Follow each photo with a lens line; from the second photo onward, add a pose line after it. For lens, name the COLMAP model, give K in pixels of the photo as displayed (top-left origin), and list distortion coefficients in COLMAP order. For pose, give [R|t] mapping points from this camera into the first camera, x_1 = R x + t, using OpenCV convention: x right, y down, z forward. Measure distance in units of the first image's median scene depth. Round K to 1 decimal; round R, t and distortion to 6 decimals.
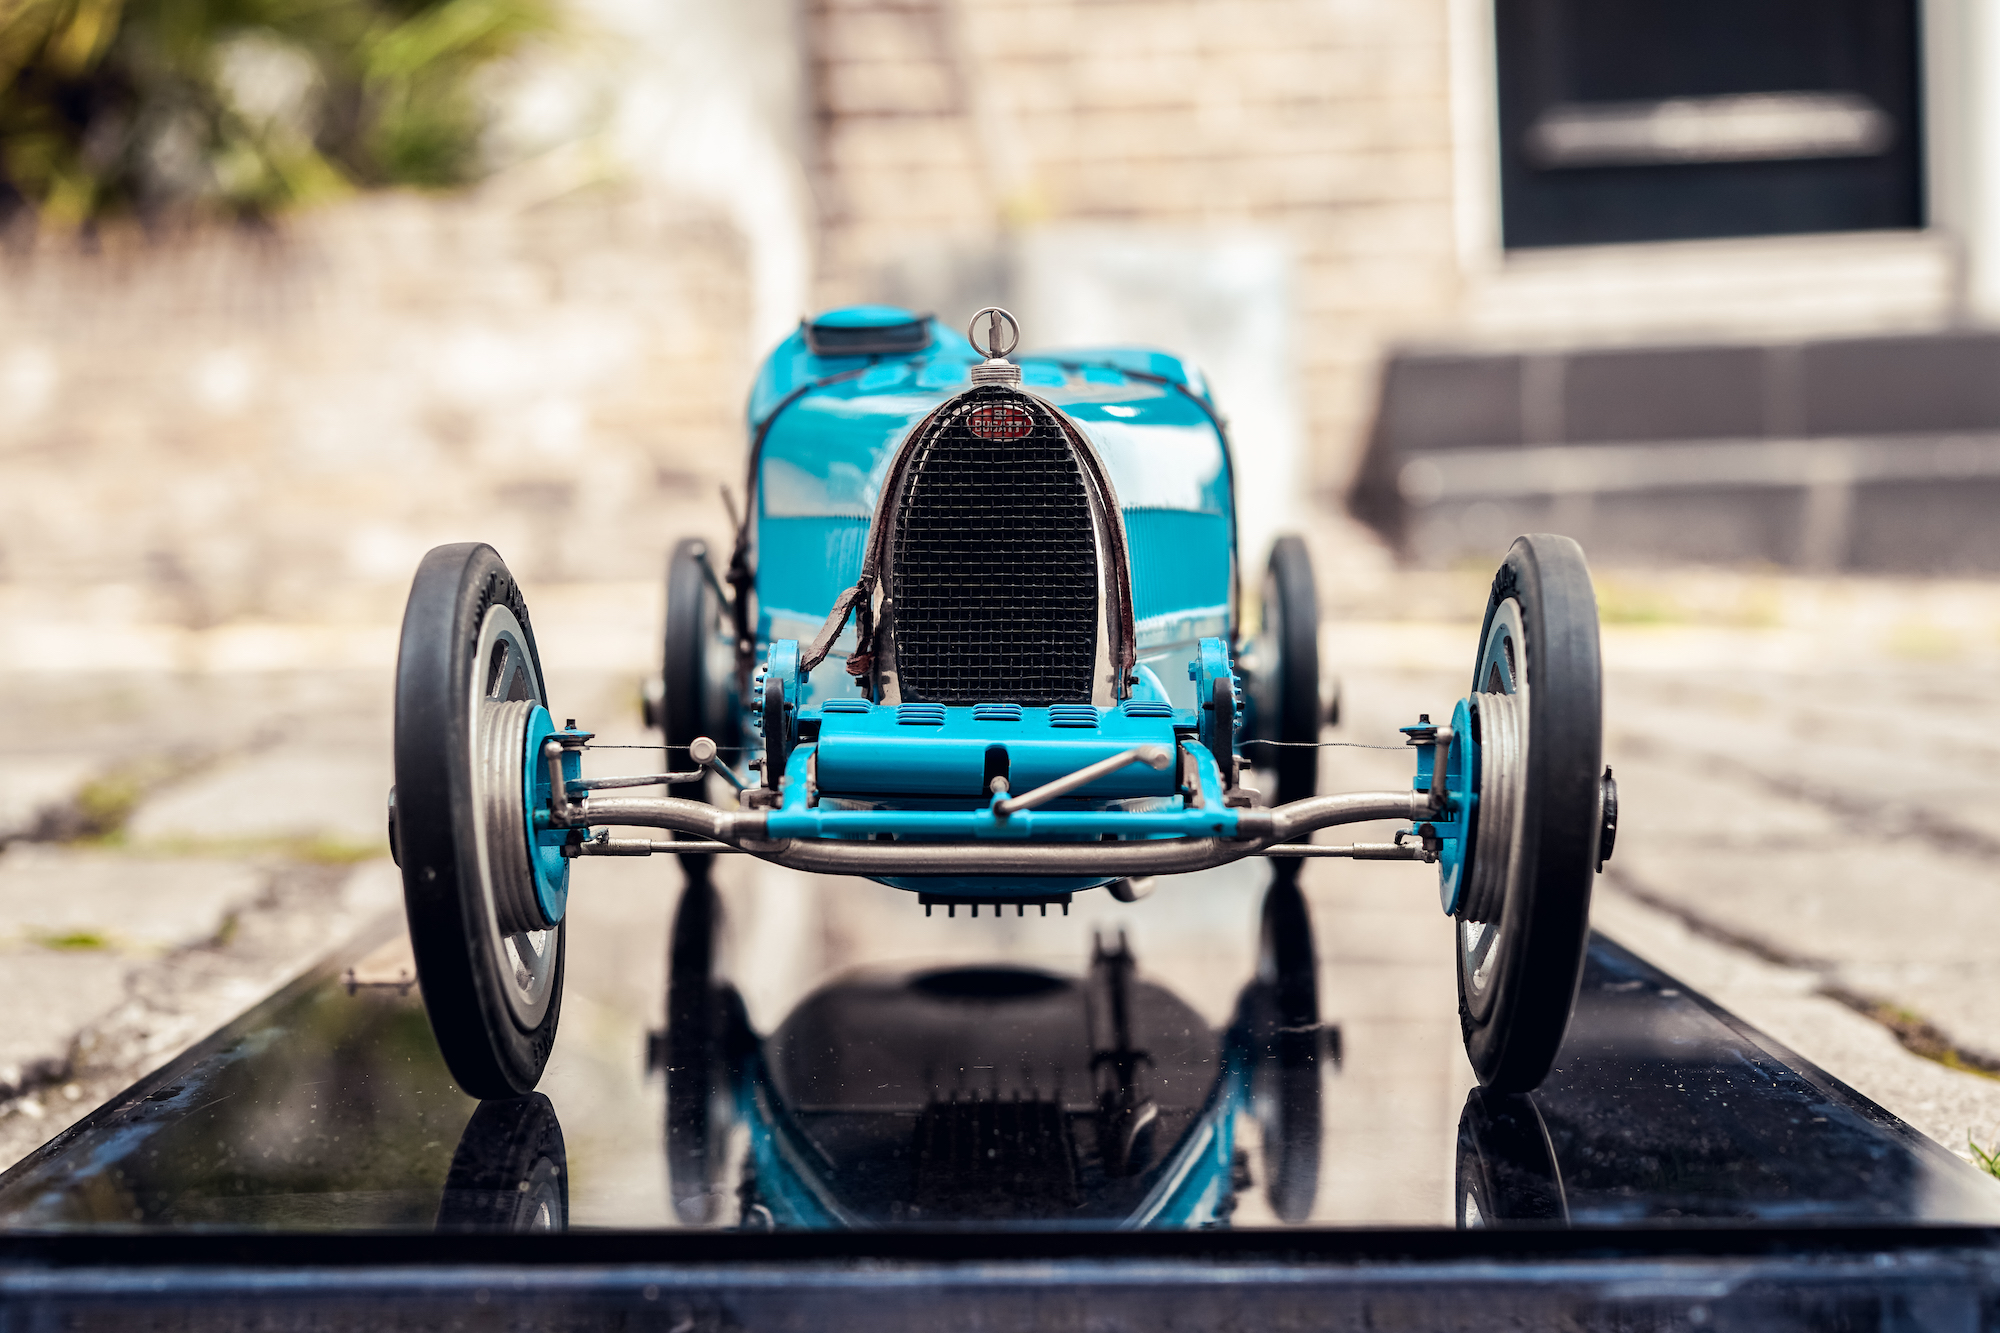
lens RADIAL K [[3074.5, 0, 1000.0], [0, 3074.5, 666.5], [0, 0, 1]] dist [-0.016960, 0.075391]
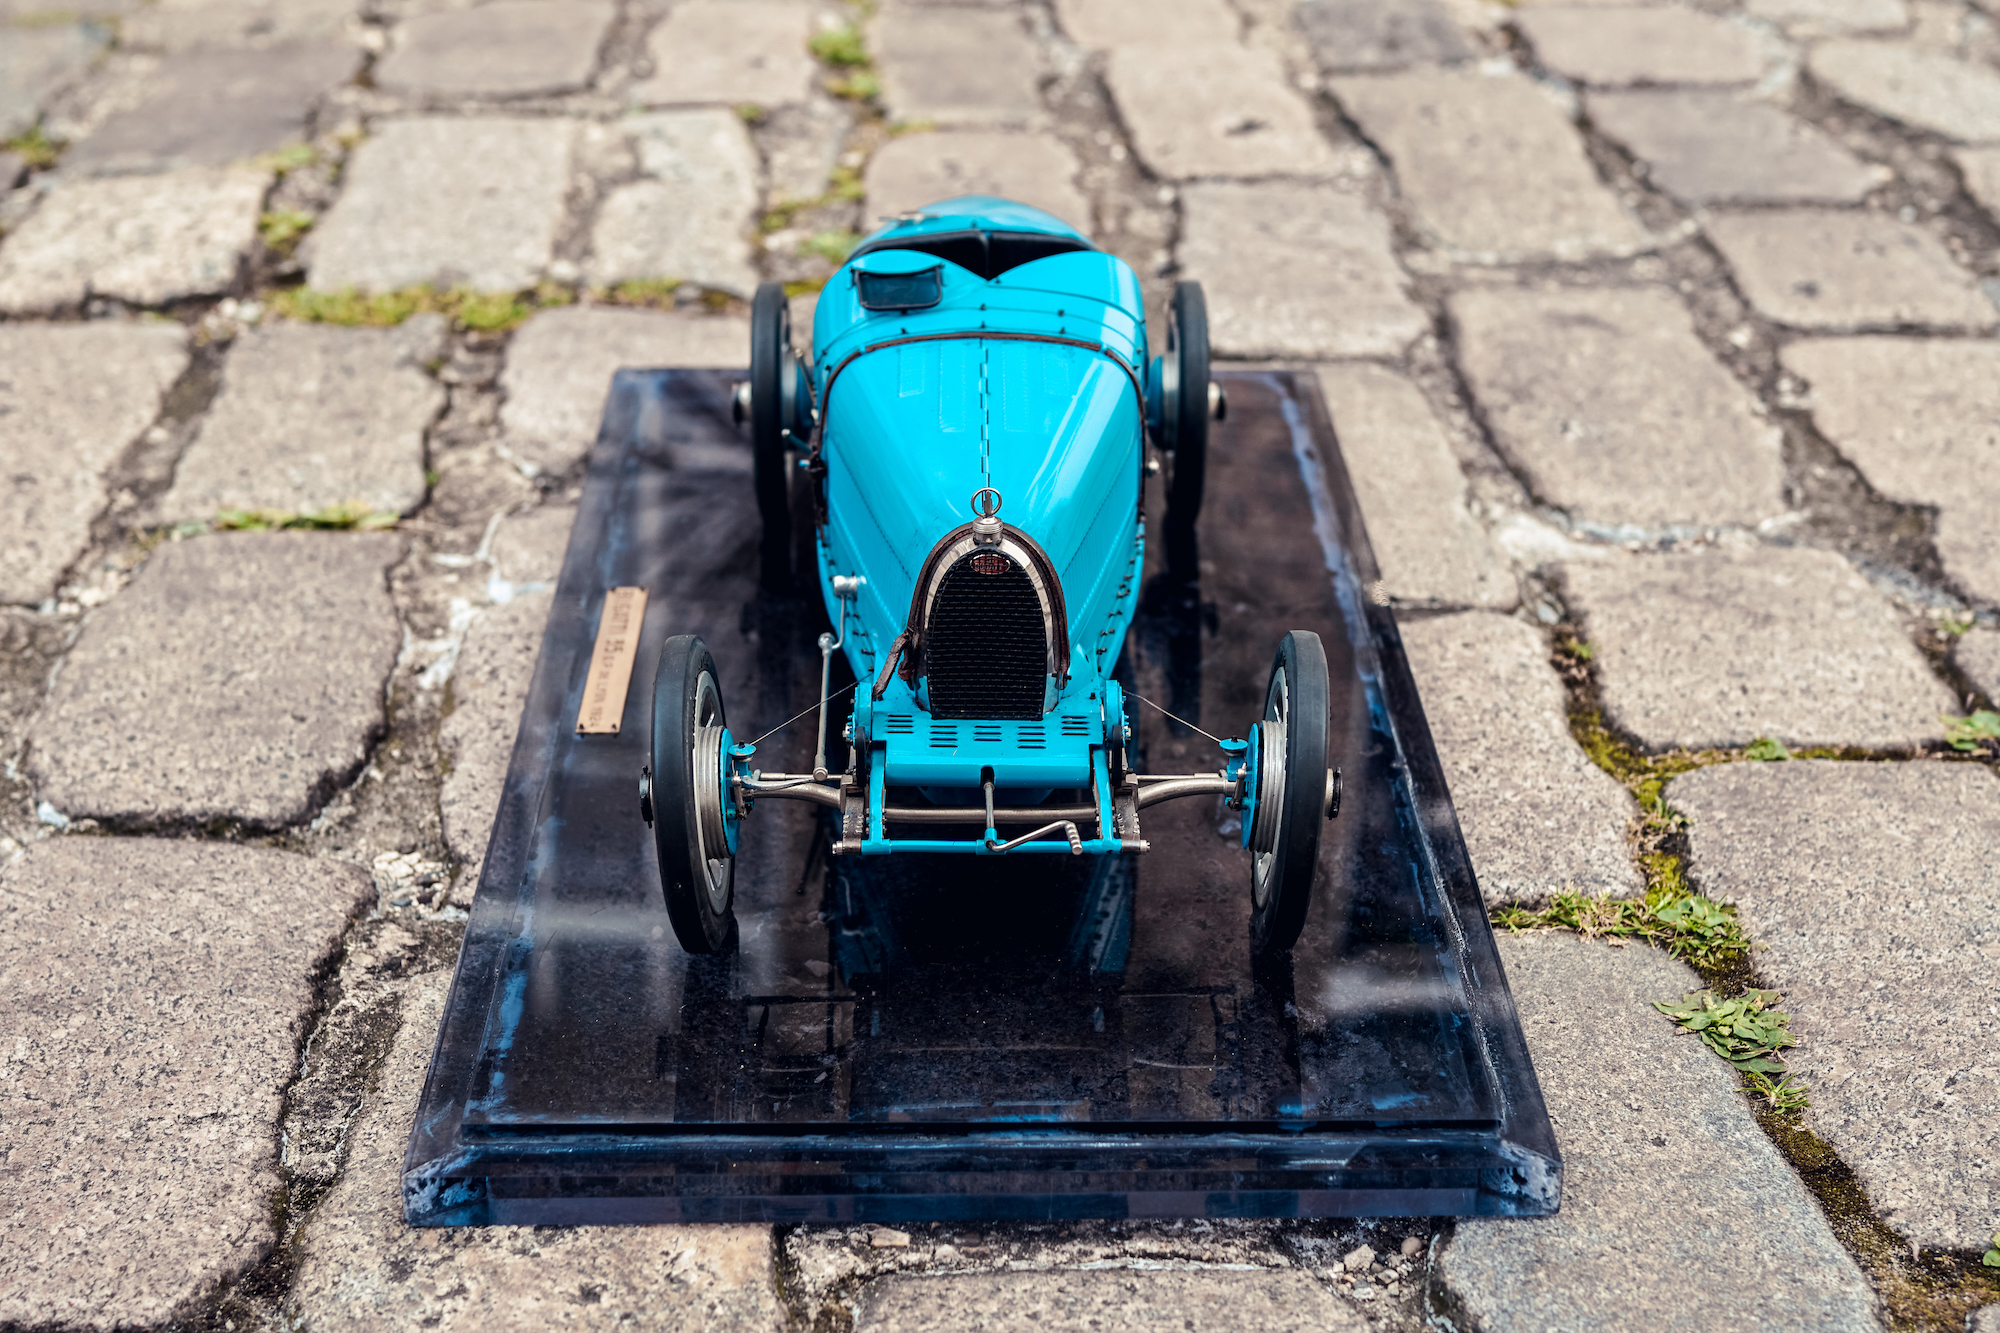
lens RADIAL K [[3074.5, 0, 1000.0], [0, 3074.5, 666.5], [0, 0, 1]] dist [-0.016960, 0.075391]
pose [[0.999971, 0.002596, 0.007171, -0.006381], [-0.004438, 0.962729, 0.270430, -0.491874], [-0.006201, -0.270454, 0.962713, -0.656100]]
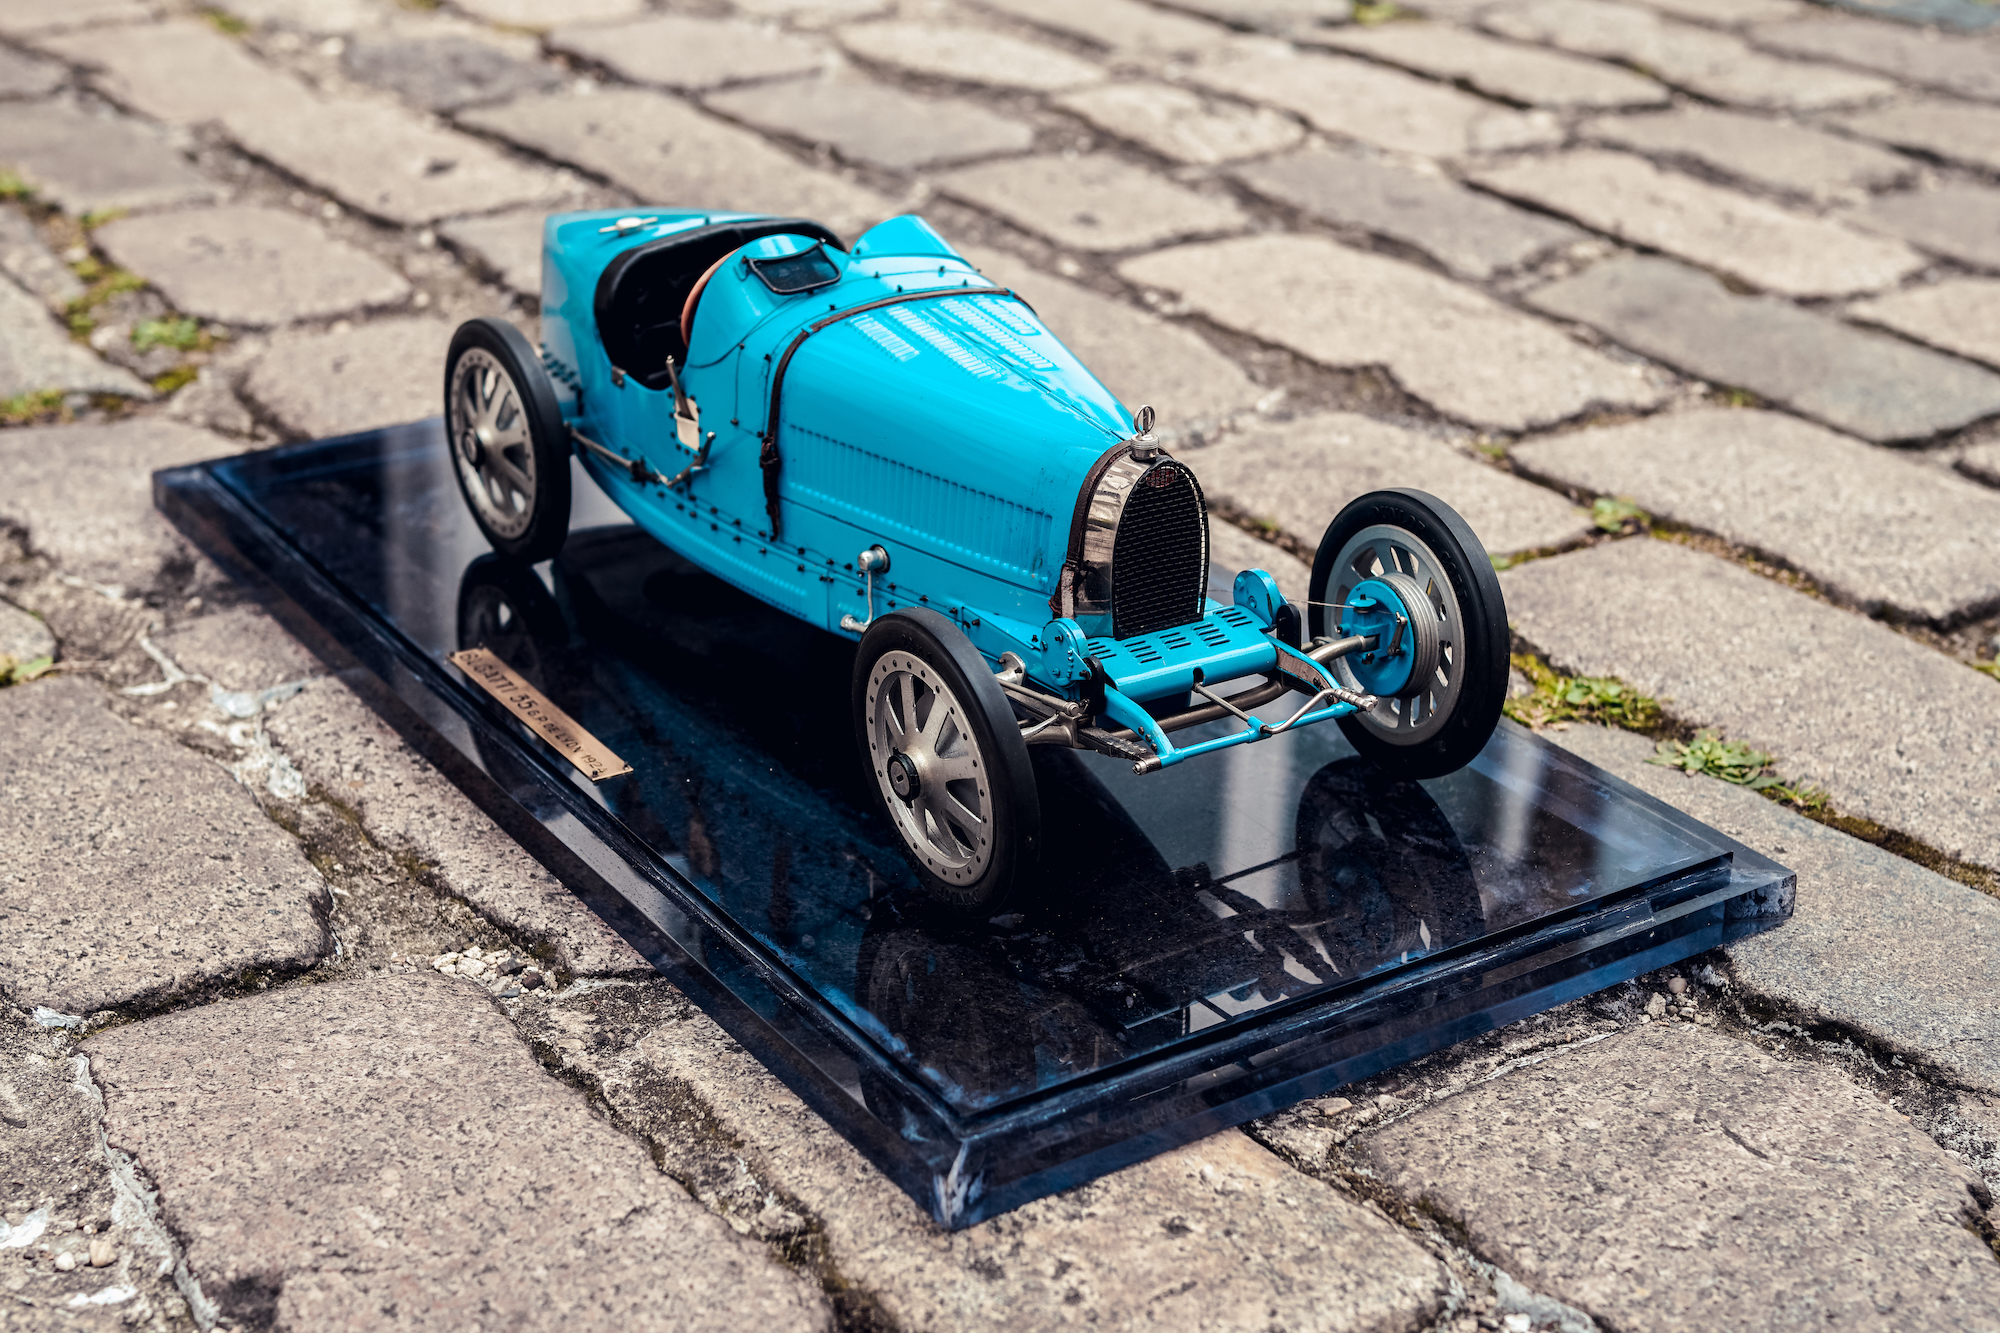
lens RADIAL K [[3074.5, 0, 1000.0], [0, 3074.5, 666.5], [0, 0, 1]] dist [-0.016960, 0.075391]
pose [[0.840234, -0.212829, 0.498709, -0.998602], [0.087366, 0.960869, 0.262865, -0.453185], [-0.535140, -0.177298, 0.825949, -0.427720]]
